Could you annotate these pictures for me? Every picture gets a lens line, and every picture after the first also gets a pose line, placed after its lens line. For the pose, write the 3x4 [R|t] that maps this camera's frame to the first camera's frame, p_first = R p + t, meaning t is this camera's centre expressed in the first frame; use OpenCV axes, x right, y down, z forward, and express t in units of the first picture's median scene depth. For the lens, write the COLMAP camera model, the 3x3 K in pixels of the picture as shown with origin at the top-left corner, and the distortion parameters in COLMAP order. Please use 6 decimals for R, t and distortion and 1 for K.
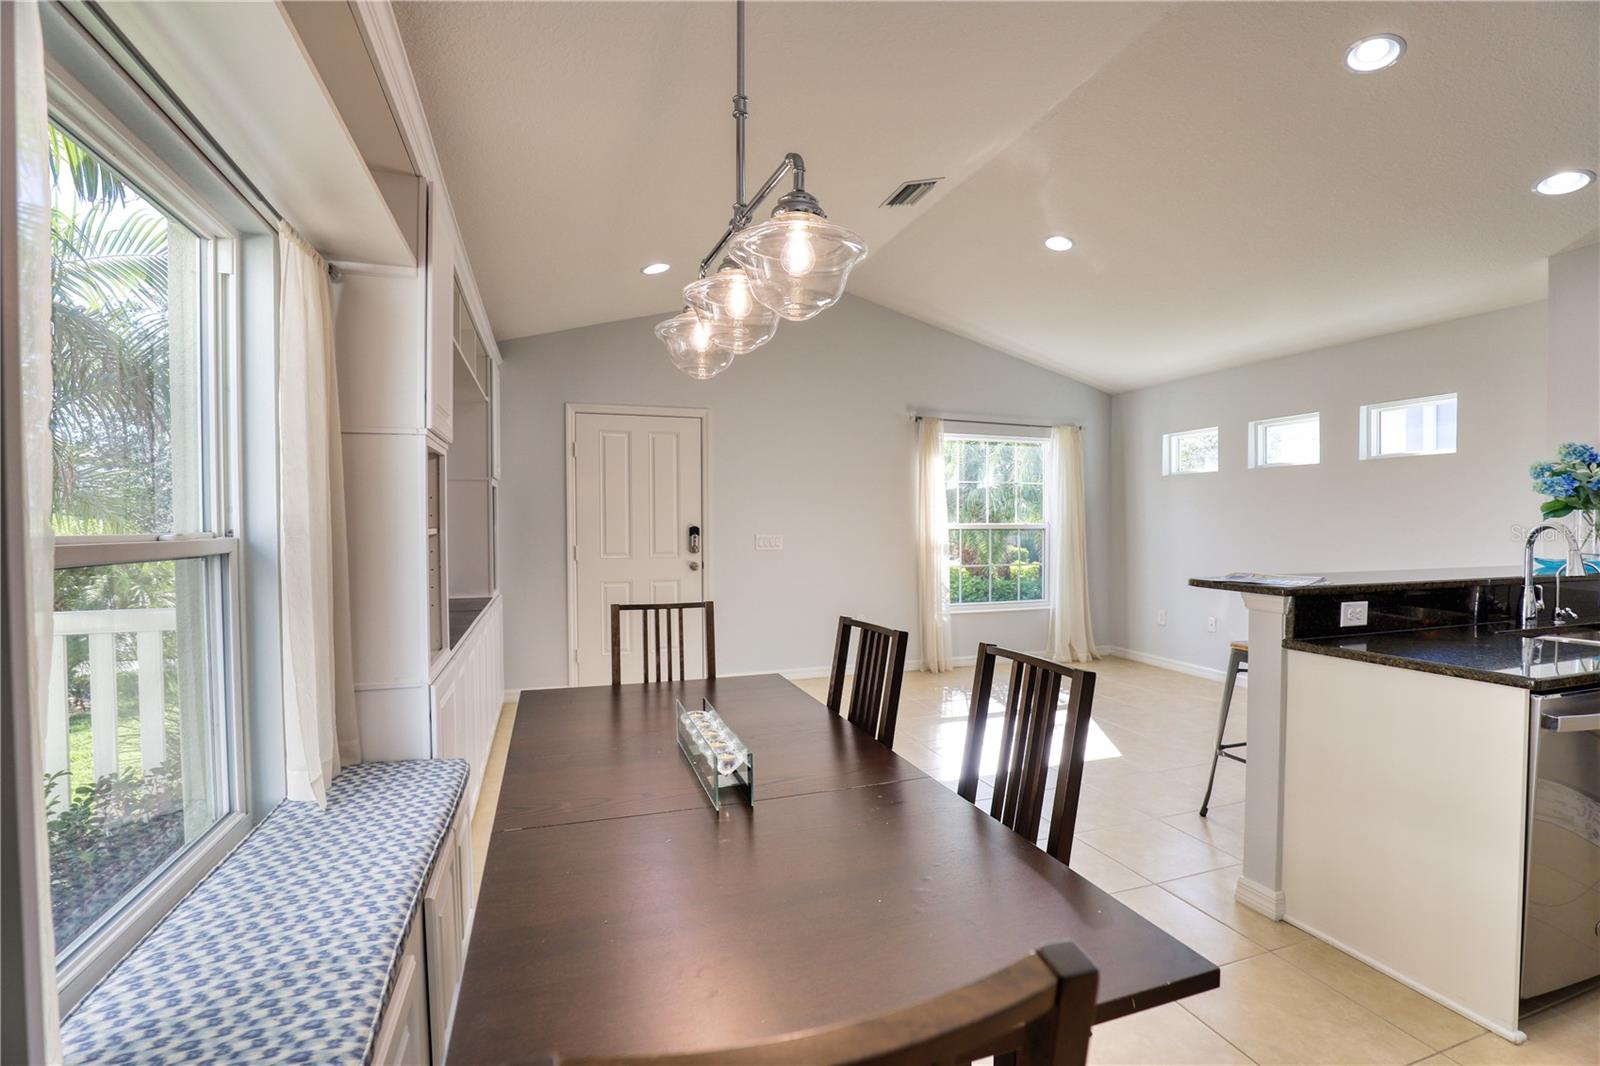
lens RADIAL K [[729.9, 0, 805.8], [0, 729.9, 540.0], [0, 0, 1]] dist [-0.037008, 0.008886]
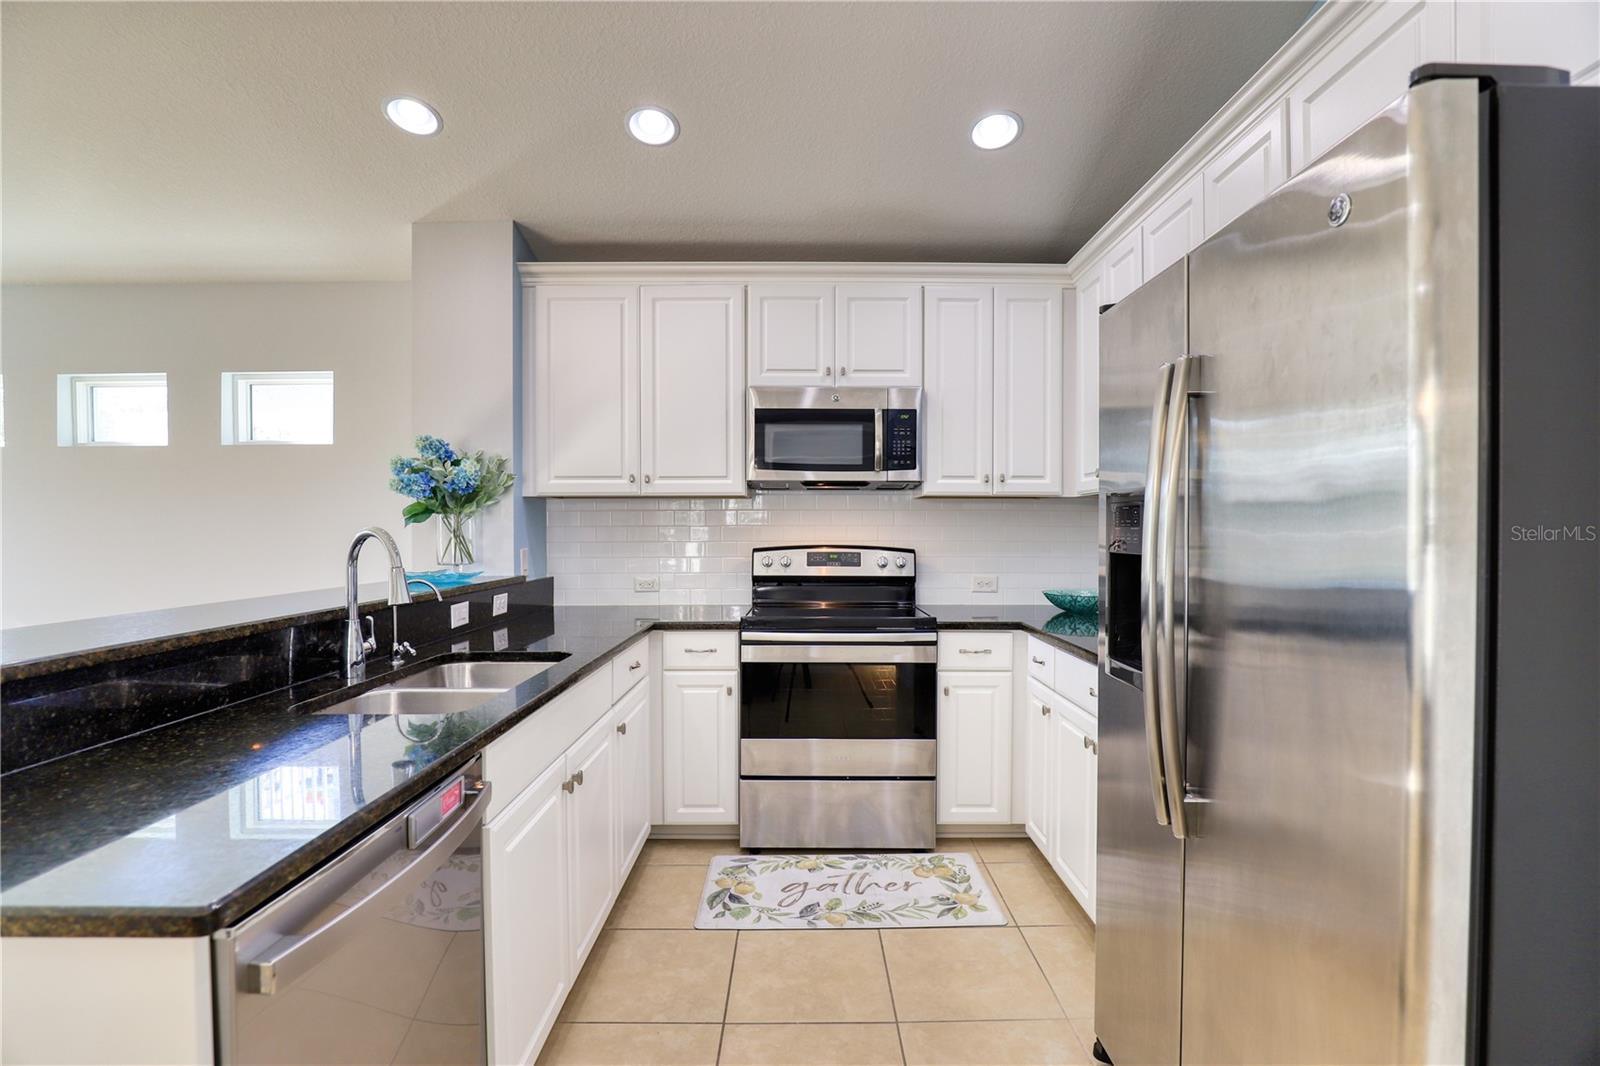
lens RADIAL K [[730.8, 0, 808.8], [0, 730.8, 540.4], [0, 0, 1]] dist [-0.037849, 0.008775]
pose [[0.323547, -0.014245, 0.946105, 0.288295], [0.023472, 0.999700, 0.007025, -0.004193], [-0.945921, 0.019934, 0.323784, 0.202864]]
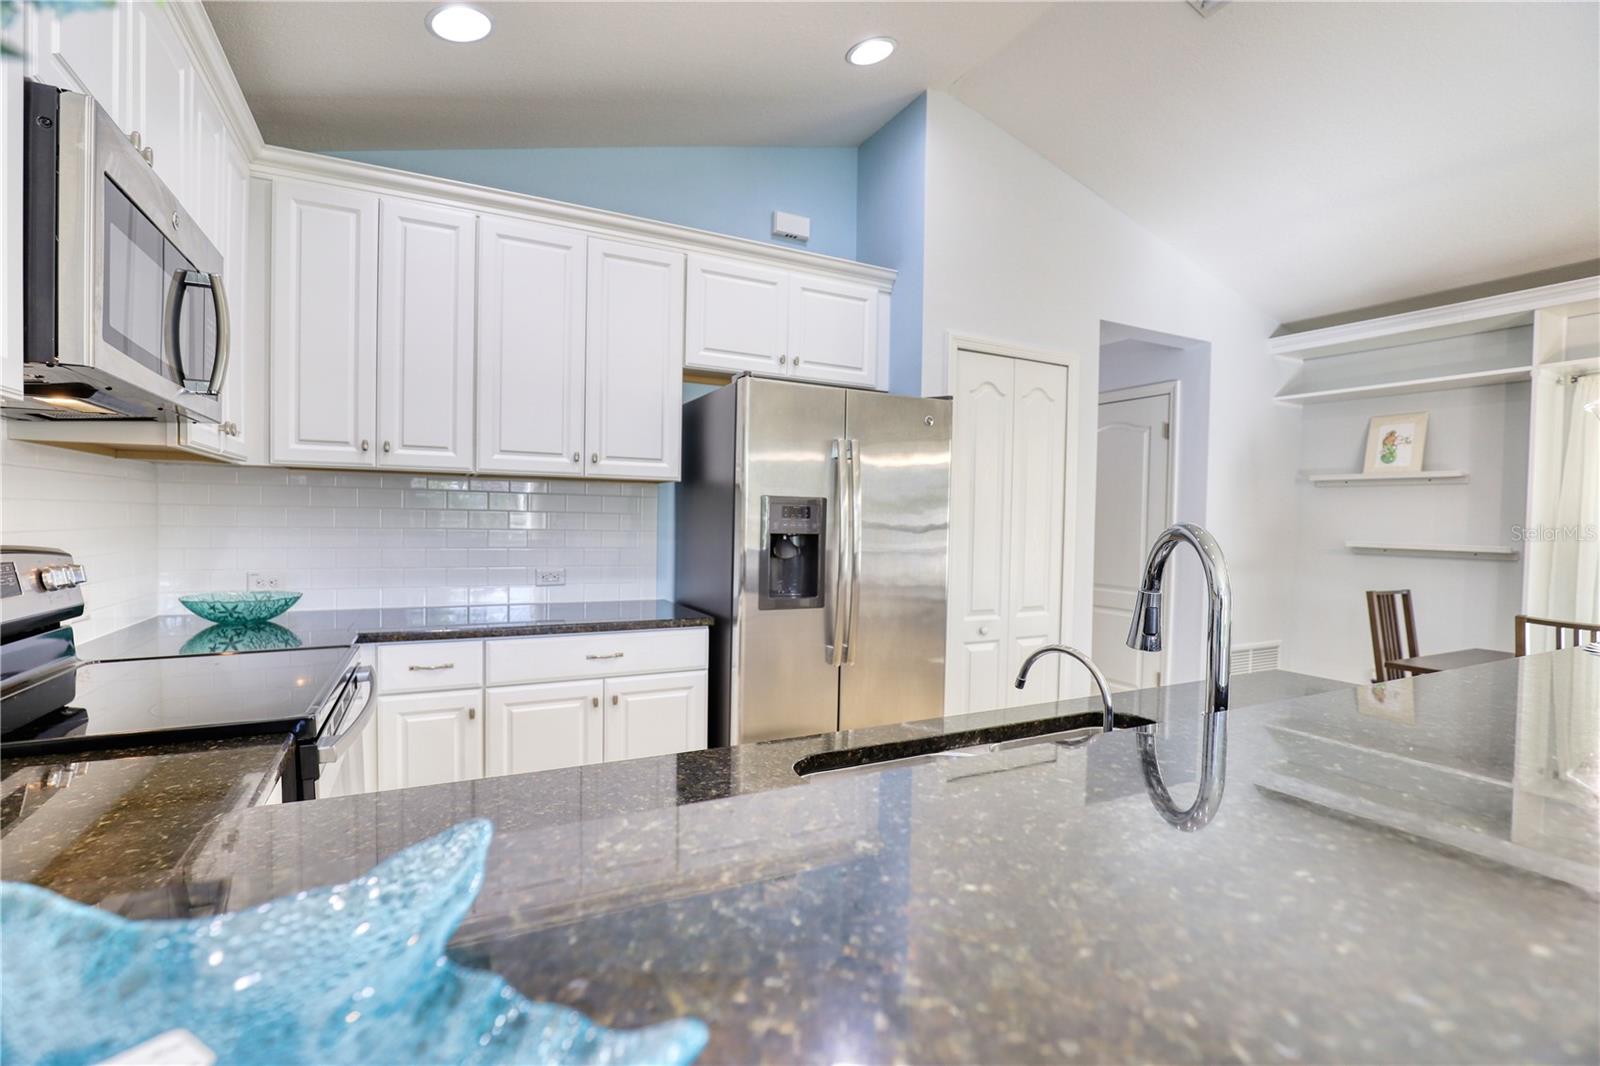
lens RADIAL K [[725.1, 0, 807.5], [0, 725.1, 541.6], [0, 0, 1]] dist [-0.040166, 0.008423]
pose [[-0.989604, -0.013951, -0.143143, 0.726621], [-0.022372, 0.998101, 0.057394, -0.019201], [0.142071, 0.059999, -0.988036, 0.752562]]
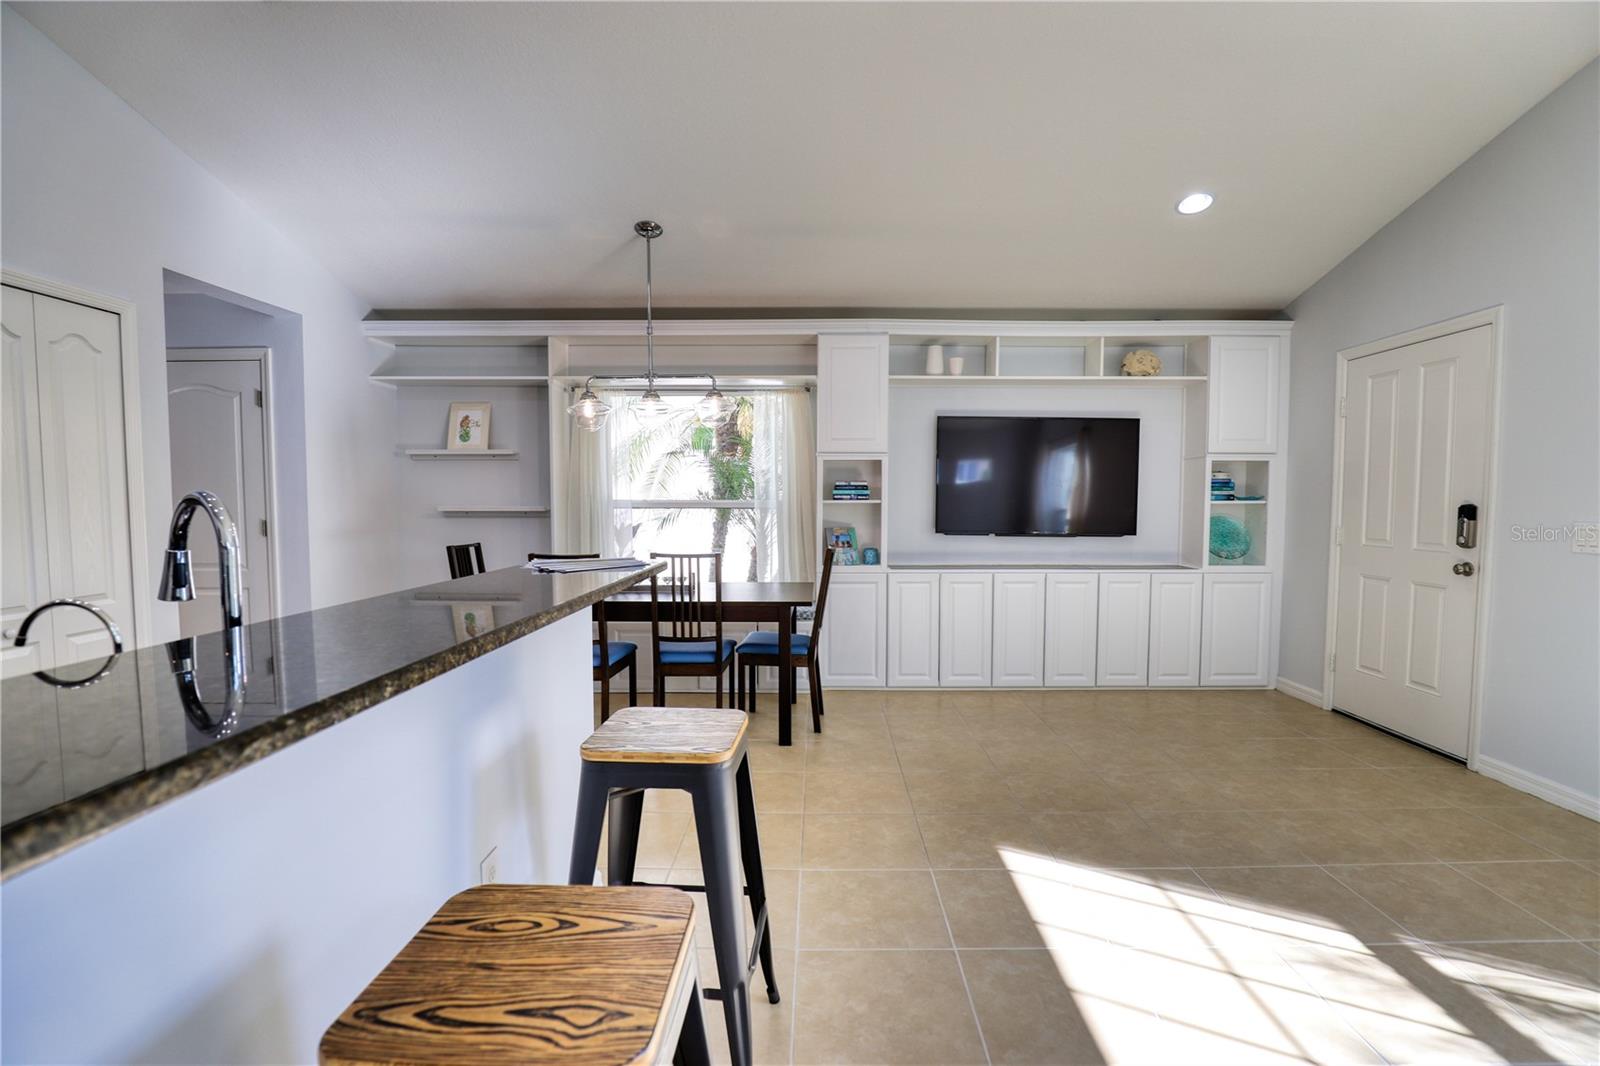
lens RADIAL K [[730.8, 0, 808.8], [0, 730.8, 540.4], [0, 0, 1]] dist [-0.037849, 0.008775]
pose [[-0.339590, 0.055828, -0.938915, 0.754580], [-0.024471, 0.997375, 0.068155, -0.020255], [0.940255, 0.046121, -0.337332, 0.853381]]
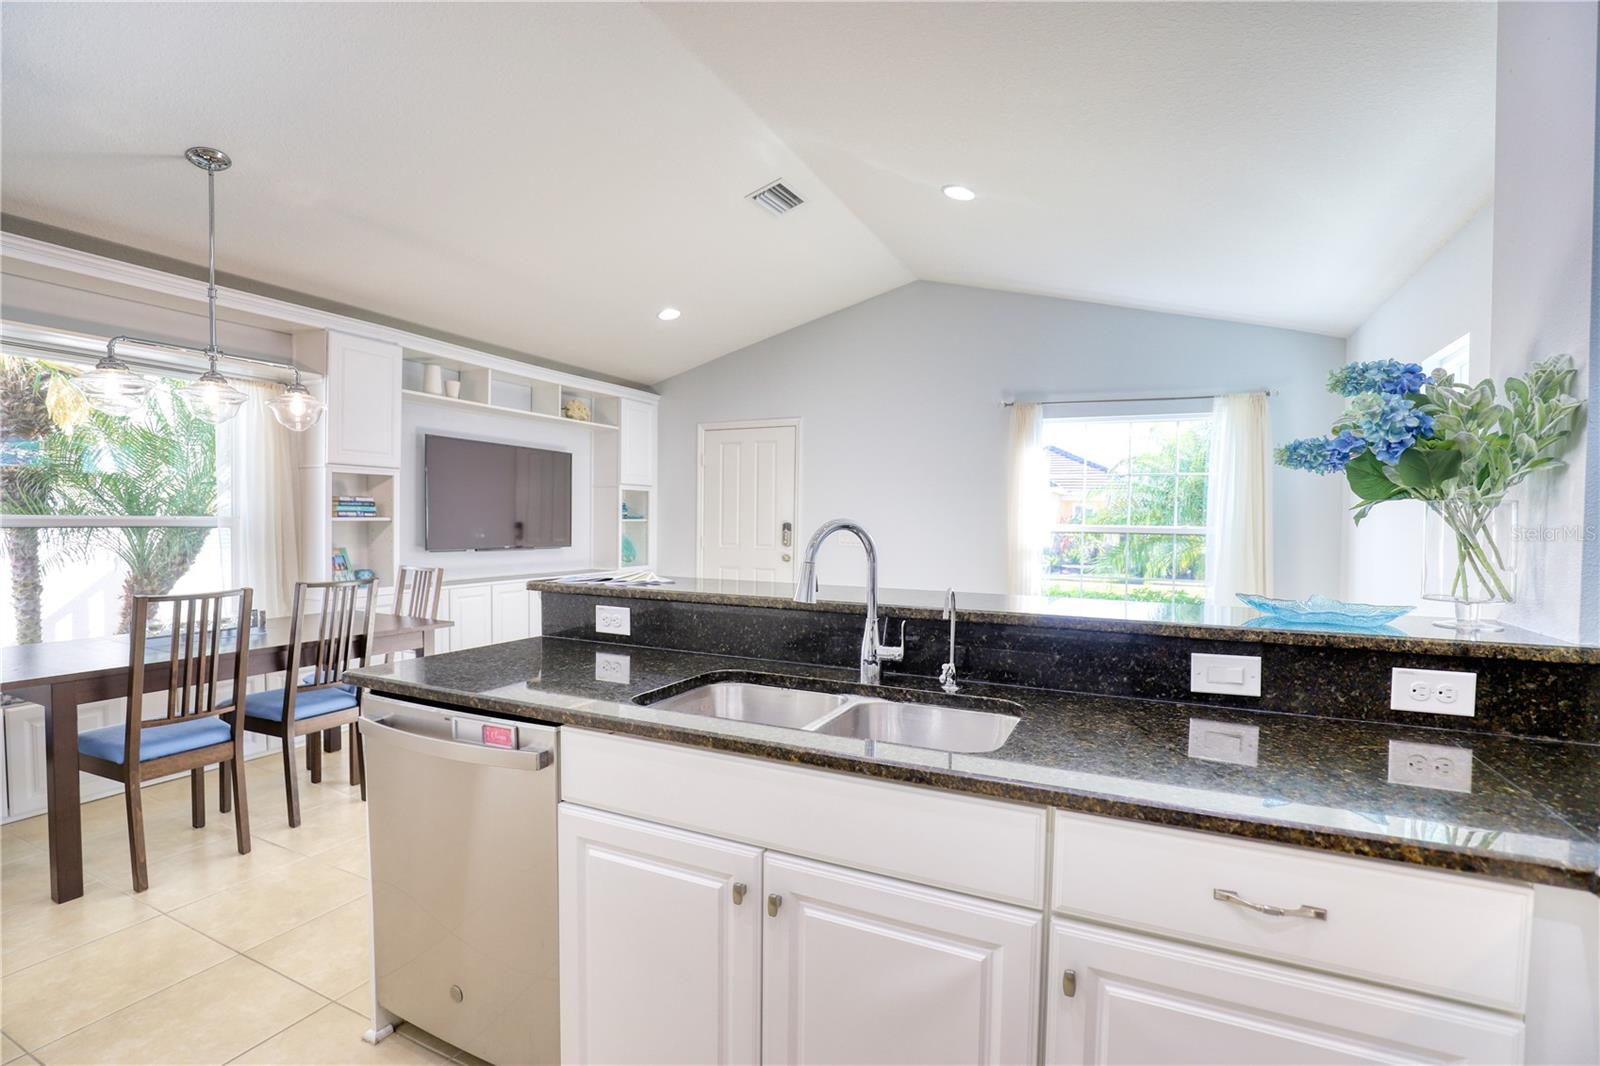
lens RADIAL K [[730.8, 0, 808.8], [0, 730.8, 540.4], [0, 0, 1]] dist [-0.037849, 0.008775]
pose [[0.711045, 0.031734, -0.702430, 0.832187], [-0.032269, 0.999401, 0.012486, -0.008460], [0.702405, 0.013789, 0.711644, 0.277911]]
